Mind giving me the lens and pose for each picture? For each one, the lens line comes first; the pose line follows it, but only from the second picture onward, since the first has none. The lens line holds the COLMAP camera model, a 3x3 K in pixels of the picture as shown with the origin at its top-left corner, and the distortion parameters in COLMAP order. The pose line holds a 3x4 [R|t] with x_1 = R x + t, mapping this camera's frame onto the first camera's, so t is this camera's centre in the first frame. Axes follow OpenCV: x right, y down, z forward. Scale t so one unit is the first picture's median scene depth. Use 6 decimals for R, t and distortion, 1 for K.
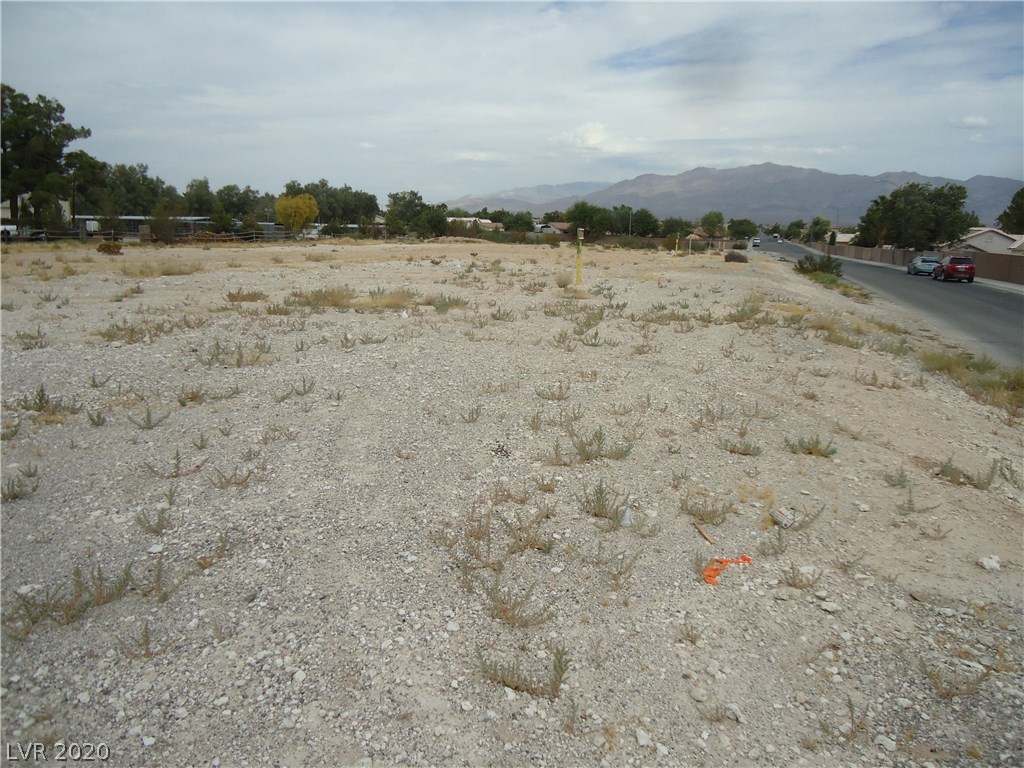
lens RADIAL K [[755.6, 0, 514.7], [0, 755.6, 383.8], [0, 0, 1]] dist [-0.015133, 0.009516]
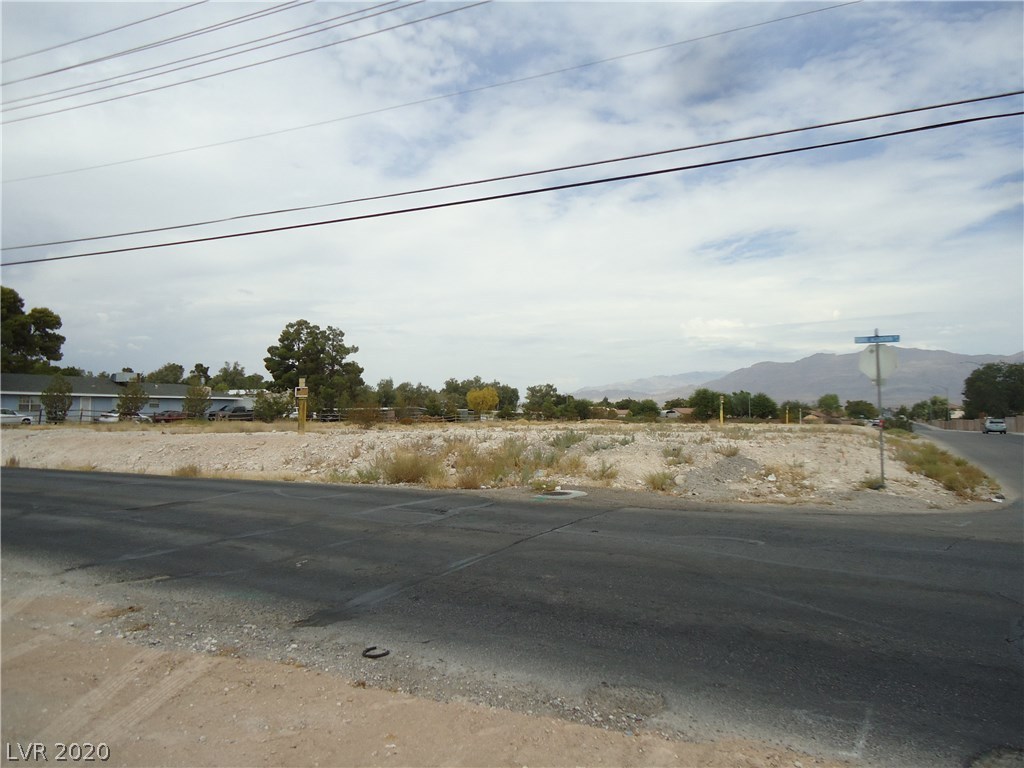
lens RADIAL K [[755.6, 0, 506.3], [0, 755.6, 352.3], [0, 0, 1]] dist [-0.015133, 0.009516]
pose [[0.986650, -0.035902, -0.158851, -0.041314], [-0.011429, 0.957730, -0.287442, 0.067754], [0.162456, 0.285420, 0.944533, -0.254415]]
